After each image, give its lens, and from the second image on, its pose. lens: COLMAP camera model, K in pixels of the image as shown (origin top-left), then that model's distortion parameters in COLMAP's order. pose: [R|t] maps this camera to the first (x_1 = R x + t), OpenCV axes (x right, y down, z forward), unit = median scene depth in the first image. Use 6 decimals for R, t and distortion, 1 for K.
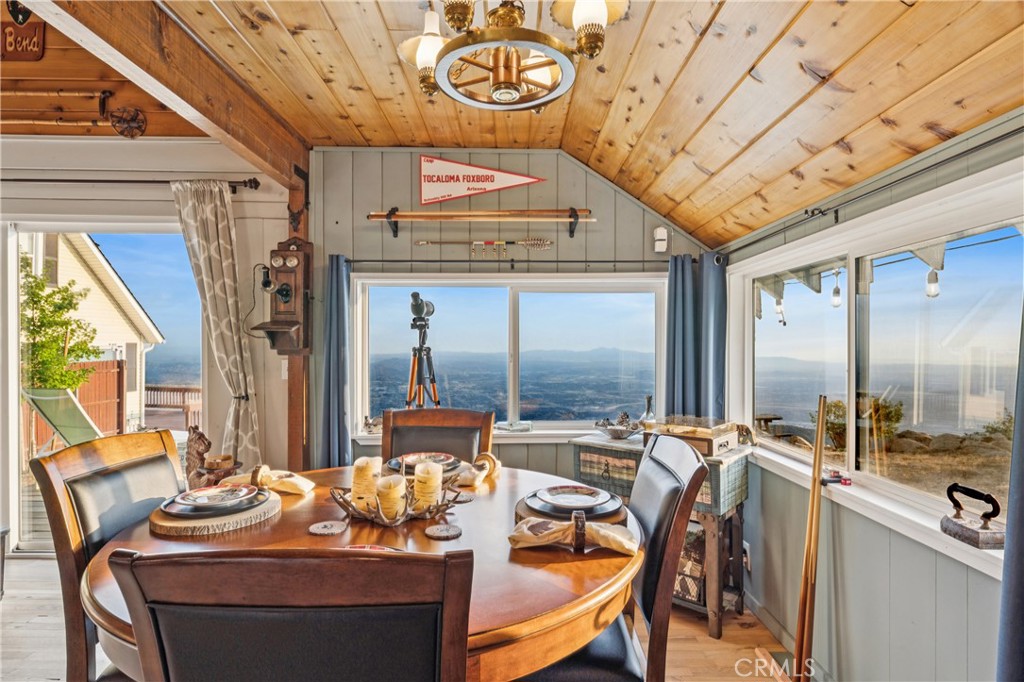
lens RADIAL K [[532.2, 0, 513.1], [0, 532.2, 344.6], [0, 0, 1]] dist [0.002343, 0.001186]
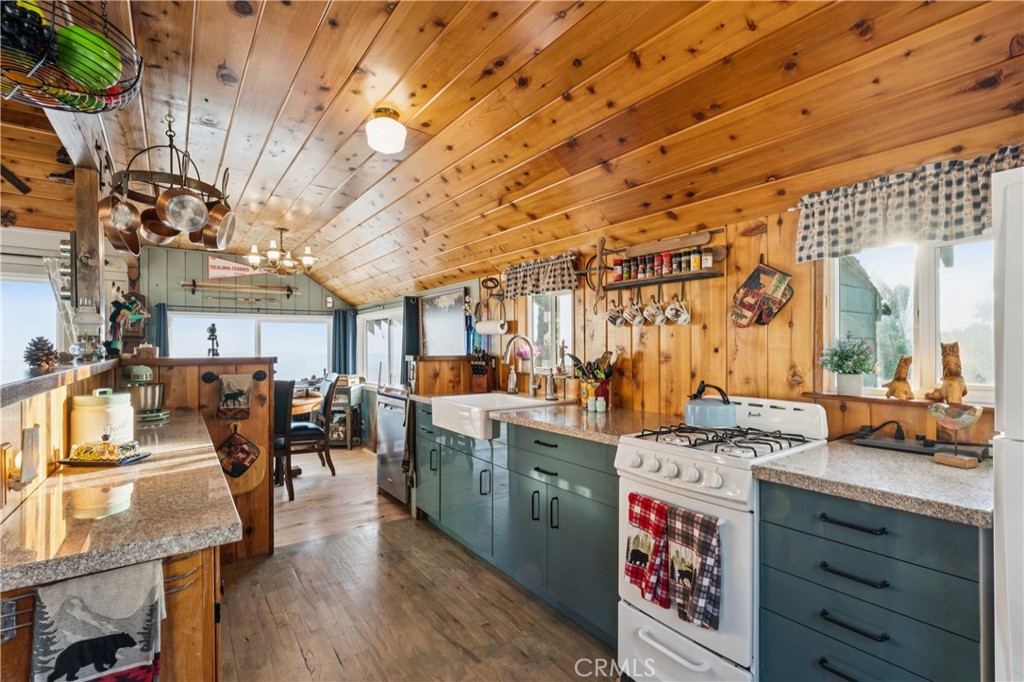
lens RADIAL K [[461.6, 0, 511.6], [0, 461.6, 346.3], [0, 0, 1]] dist [-0.000082, 0.000346]
pose [[0.805359, -0.006309, 0.592754, -0.291004], [0.006794, 0.999976, 0.001412, 0.001442], [-0.592748, 0.002890, 0.805382, -1.142941]]
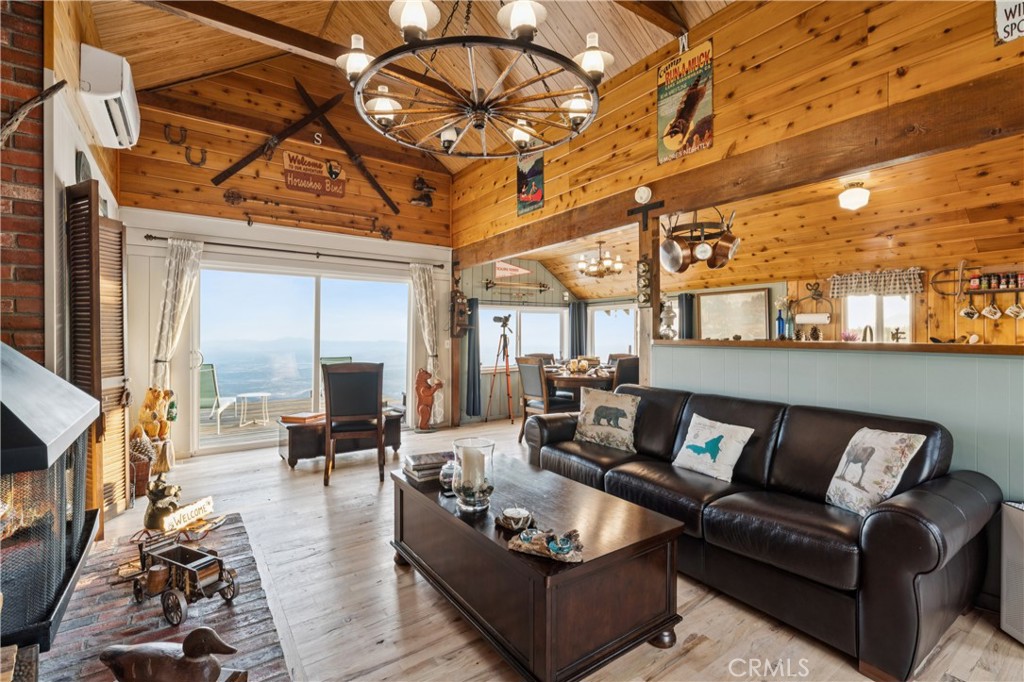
lens RADIAL K [[461.6, 0, 515.7], [0, 461.6, 333.2], [0, 0, 1]] dist [-0.000082, 0.000346]
pose [[0.809920, -0.005254, 0.586517, -1.413924], [0.005284, 0.999985, 0.001660, -0.002815], [-0.586517, 0.001755, 0.809935, -0.865791]]
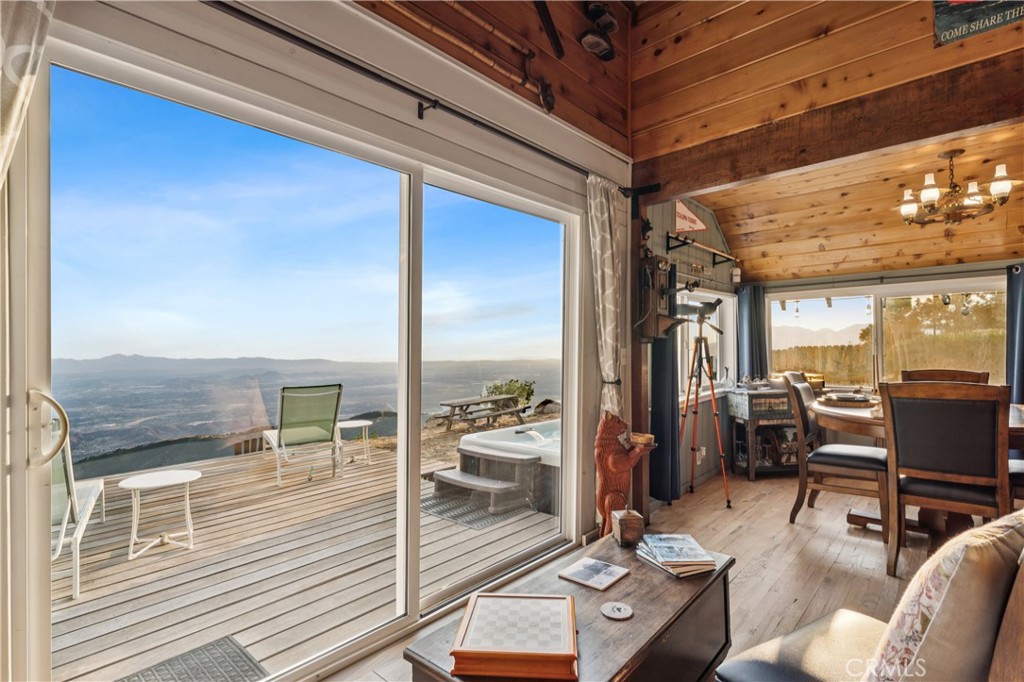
lens RADIAL K [[495.4, 0, 510.1], [0, 495.4, 344.7], [0, 0, 1]] dist [0.000098, -0.001392]
pose [[0.668541, -0.007796, 0.743635, -1.413897], [0.013212, 0.999912, -0.001396, 0.019931], [-0.743558, 0.010758, 0.668585, 0.474473]]
